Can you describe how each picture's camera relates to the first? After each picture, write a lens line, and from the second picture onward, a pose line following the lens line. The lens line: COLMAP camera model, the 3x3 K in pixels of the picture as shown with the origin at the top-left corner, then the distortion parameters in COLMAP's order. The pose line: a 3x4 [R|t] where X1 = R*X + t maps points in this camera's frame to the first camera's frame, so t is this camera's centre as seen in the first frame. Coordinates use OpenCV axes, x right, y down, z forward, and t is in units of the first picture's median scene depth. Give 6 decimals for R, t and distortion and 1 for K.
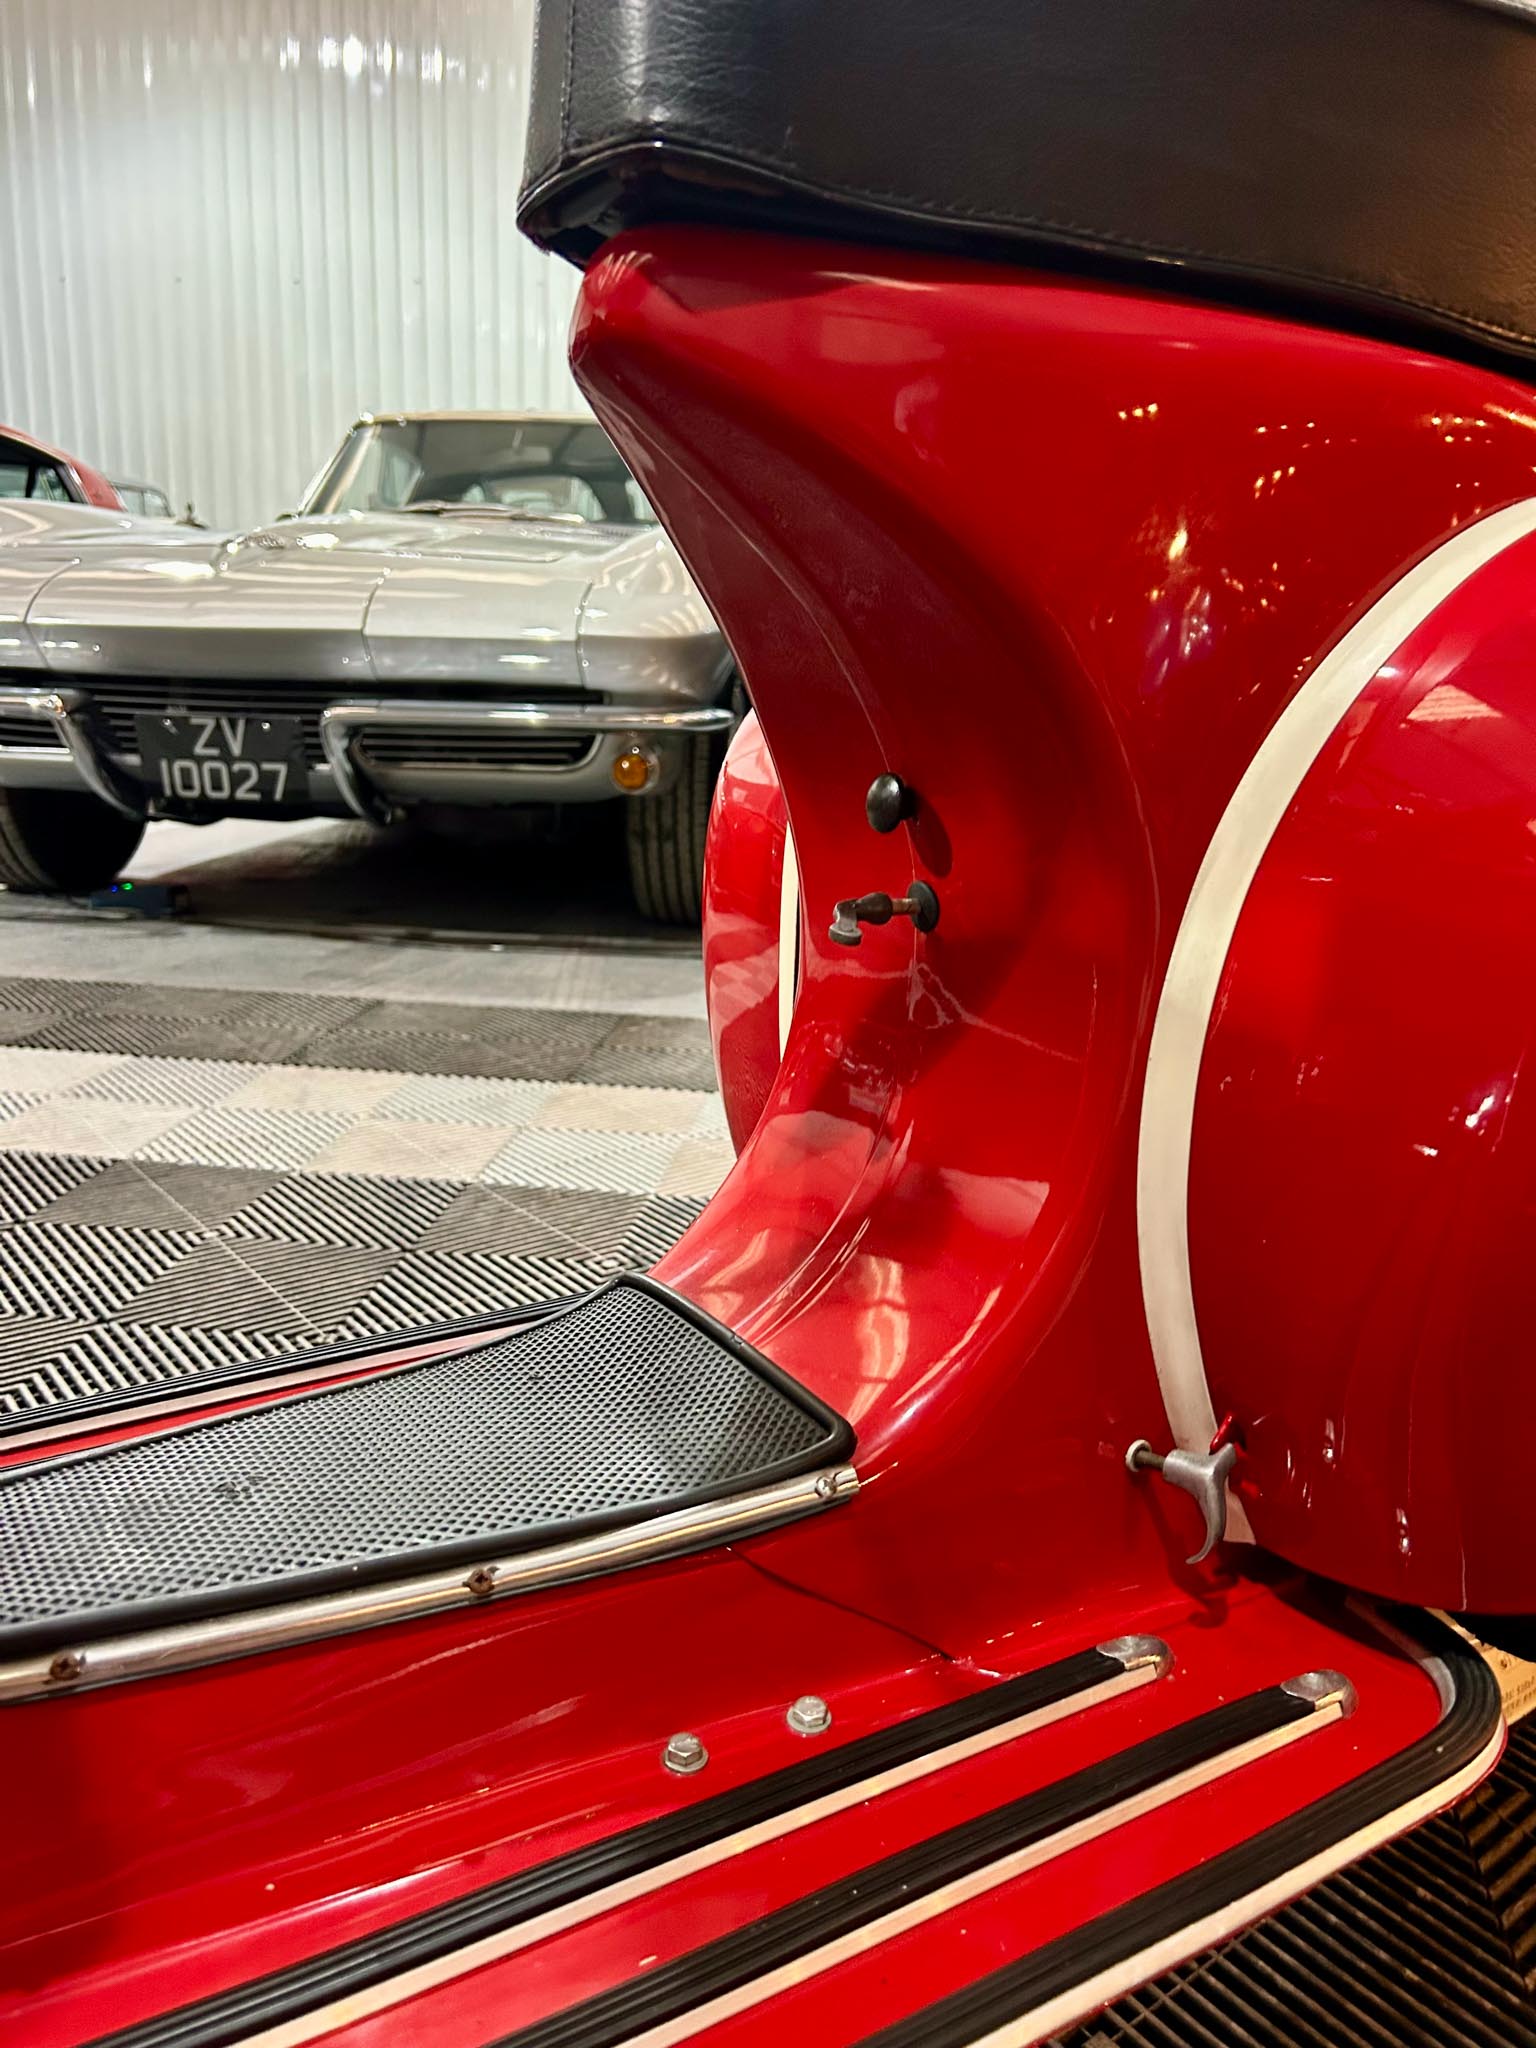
lens RADIAL K [[1559.2, 0, 785.0], [0, 1559.2, 1046.1], [0, 0, 1]] dist [0.054726, -0.062005]
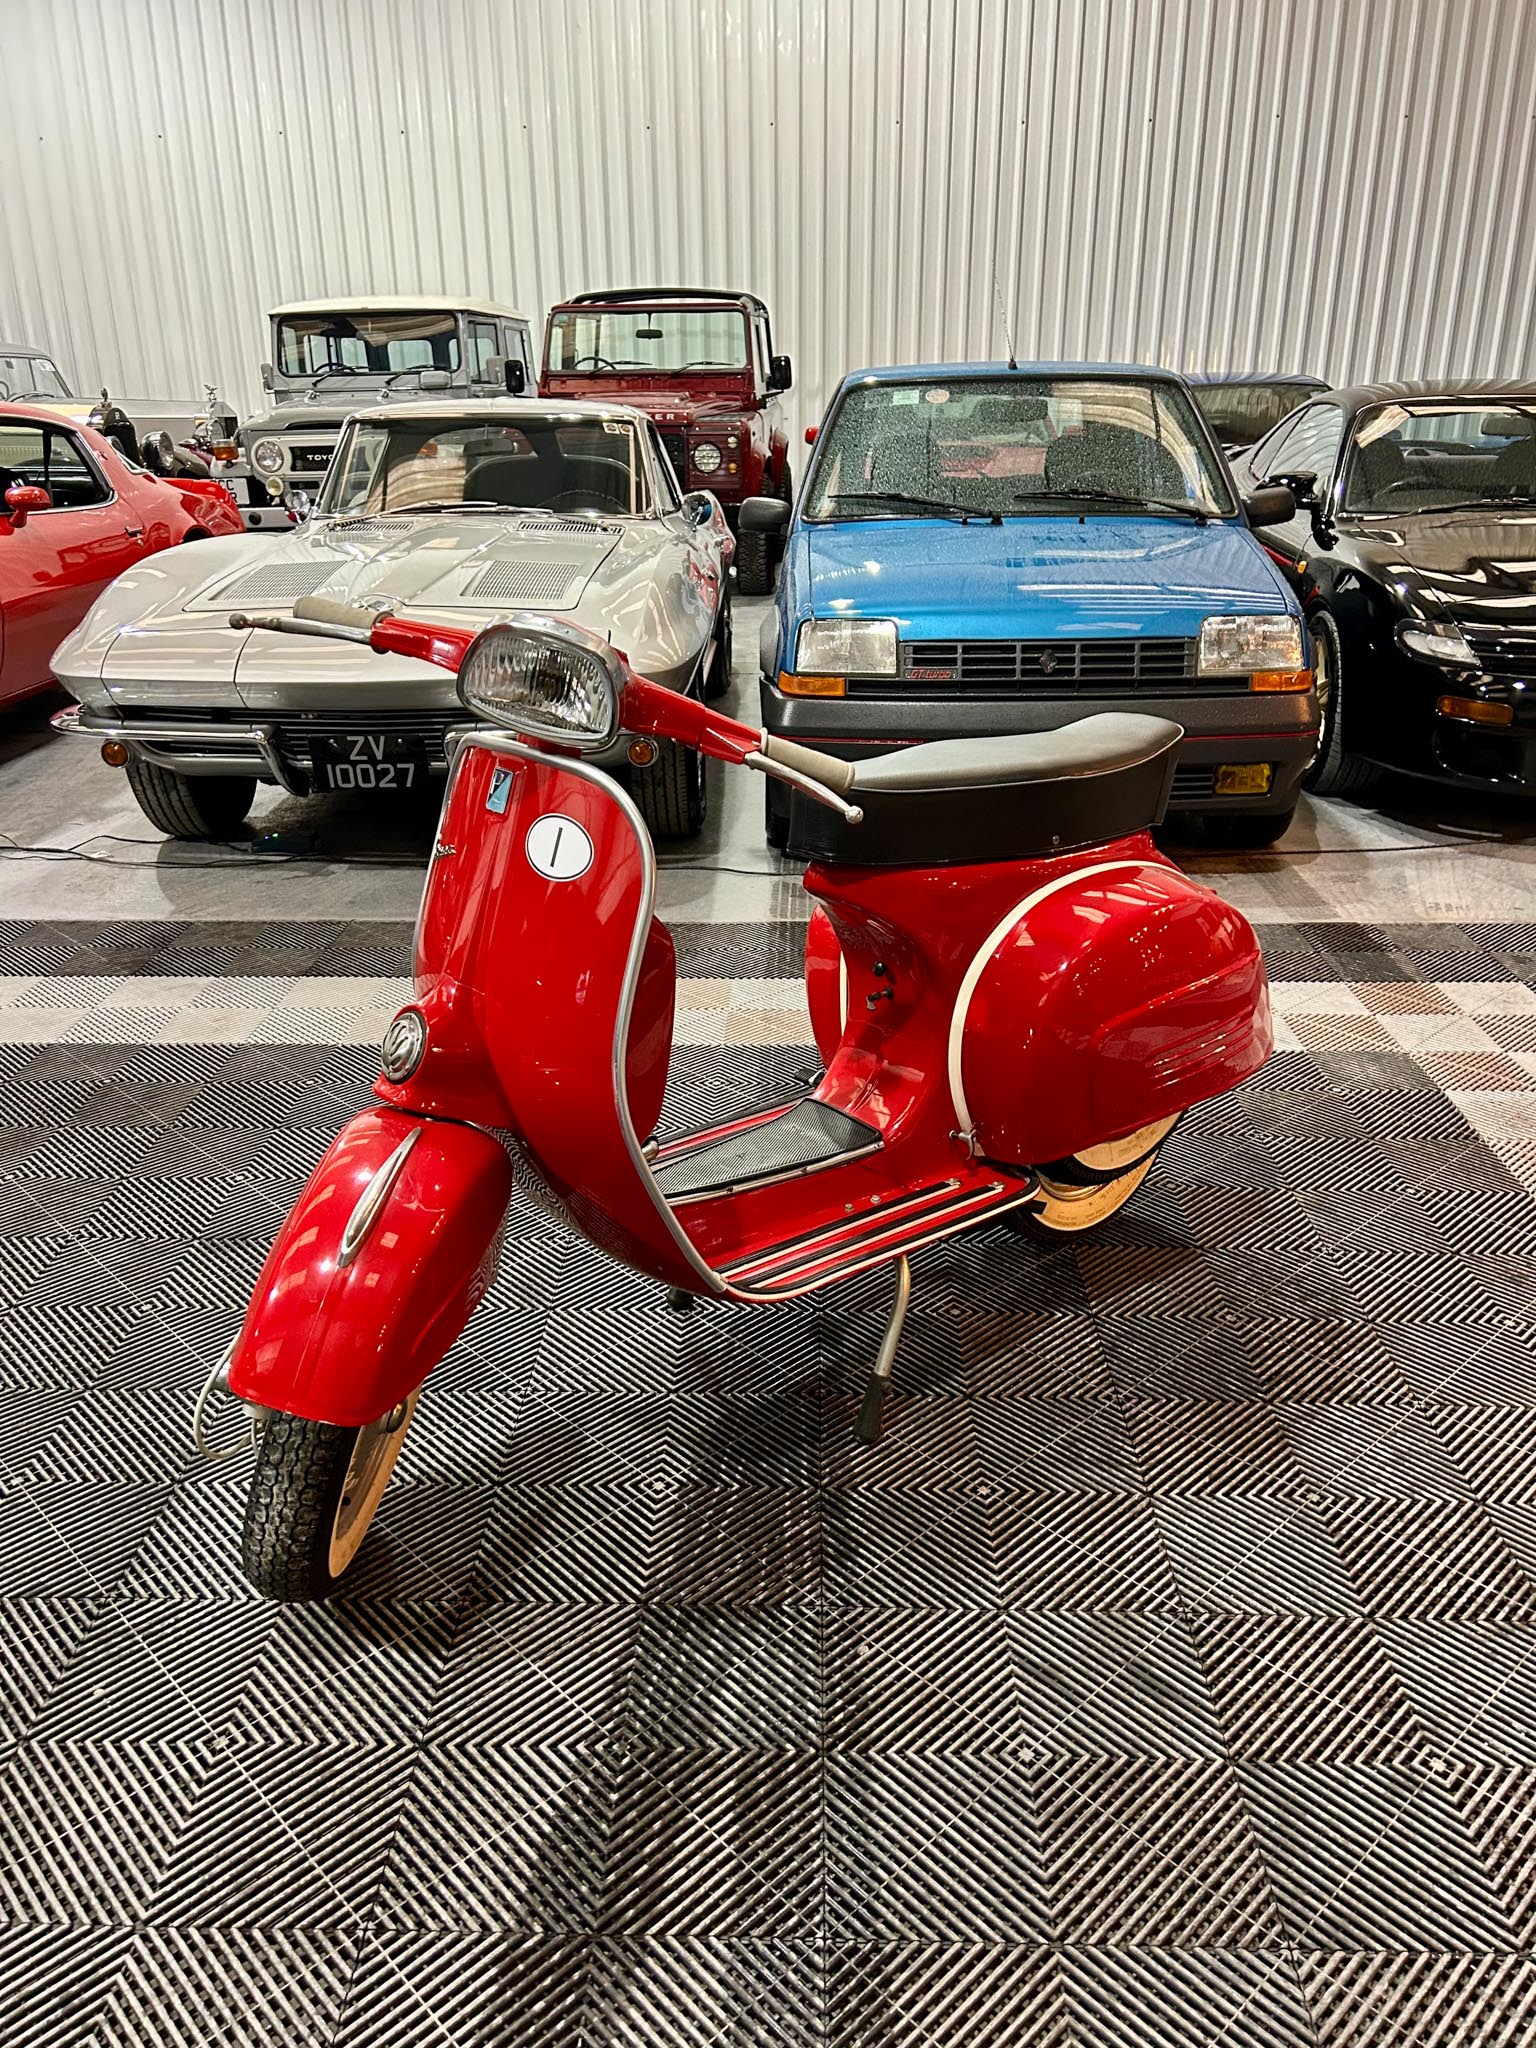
lens RADIAL K [[1559.2, 0, 785.0], [0, 1559.2, 1046.1], [0, 0, 1]] dist [0.054726, -0.062005]
pose [[0.994780, -0.065135, 0.078552, -0.096591], [0.053326, 0.988134, 0.144042, -0.108278], [-0.087002, -0.139101, 0.986449, -0.556264]]
